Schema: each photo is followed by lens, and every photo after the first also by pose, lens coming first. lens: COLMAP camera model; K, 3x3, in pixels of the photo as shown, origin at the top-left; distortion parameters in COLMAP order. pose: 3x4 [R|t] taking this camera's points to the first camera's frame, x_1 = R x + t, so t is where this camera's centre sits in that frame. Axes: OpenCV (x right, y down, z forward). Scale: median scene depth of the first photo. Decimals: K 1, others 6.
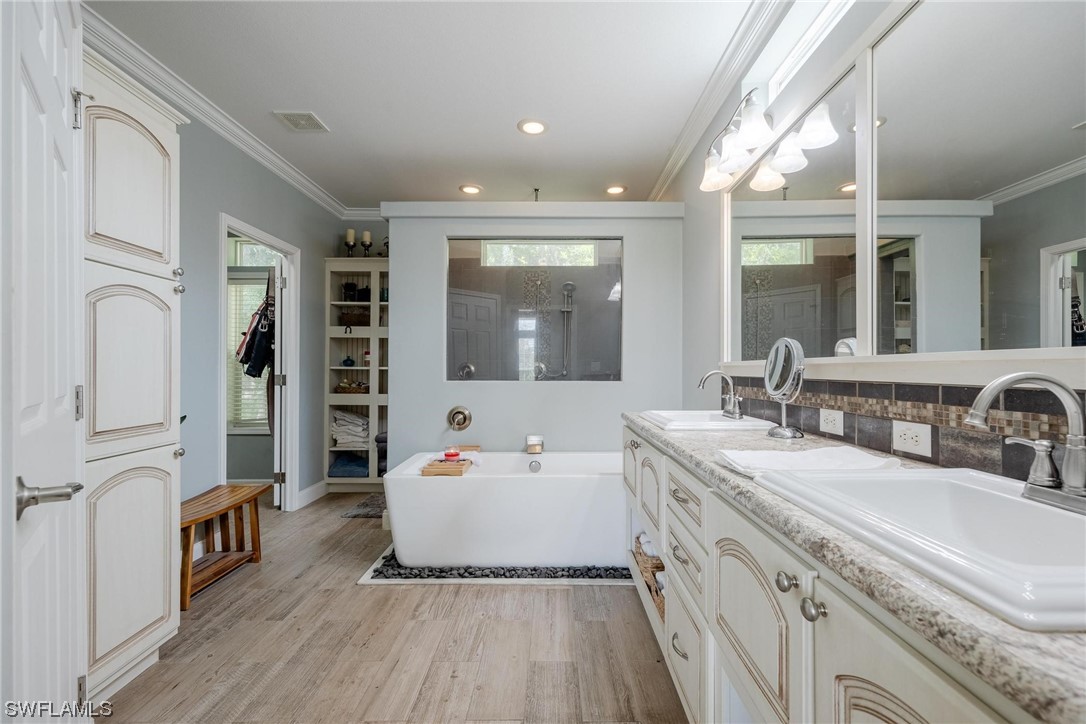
lens RADIAL K [[438.4, 0, 548.1], [0, 438.4, 368.5], [0, 0, 1]] dist [0.001545, 0.000072]
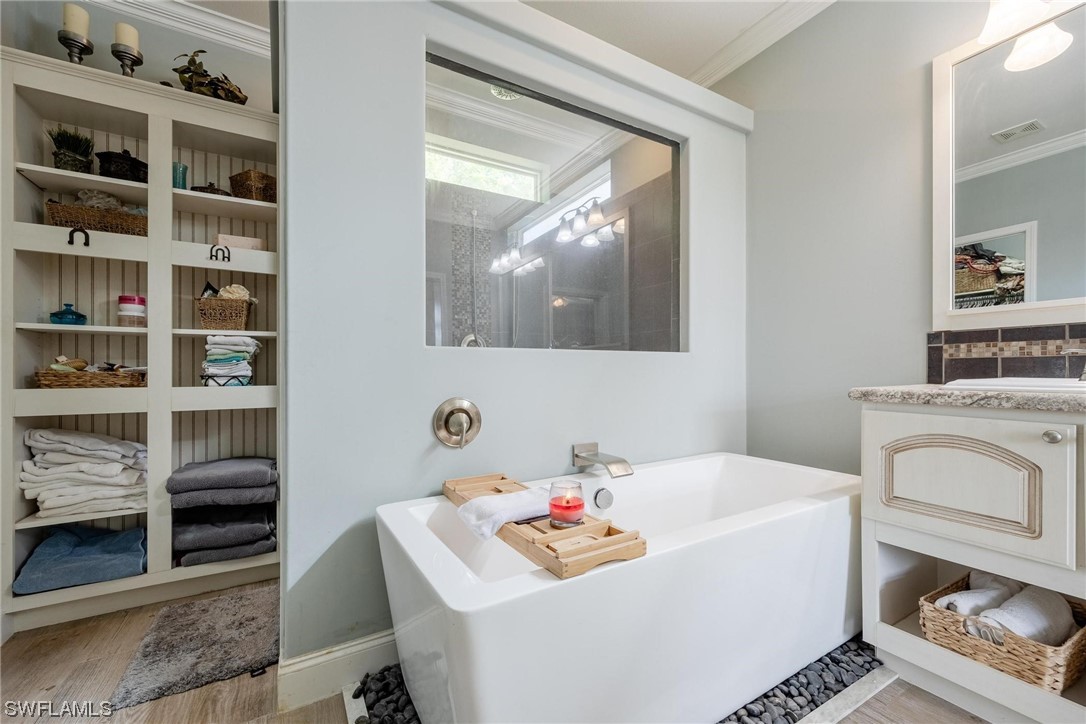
lens RADIAL K [[438.4, 0, 548.1], [0, 438.4, 368.5], [0, 0, 1]] dist [0.001545, 0.000072]
pose [[0.861635, -0.006451, 0.507487, -0.279254], [0.007624, 0.999971, -0.000234, 0.041886], [-0.507471, 0.004071, 0.861659, 0.401360]]
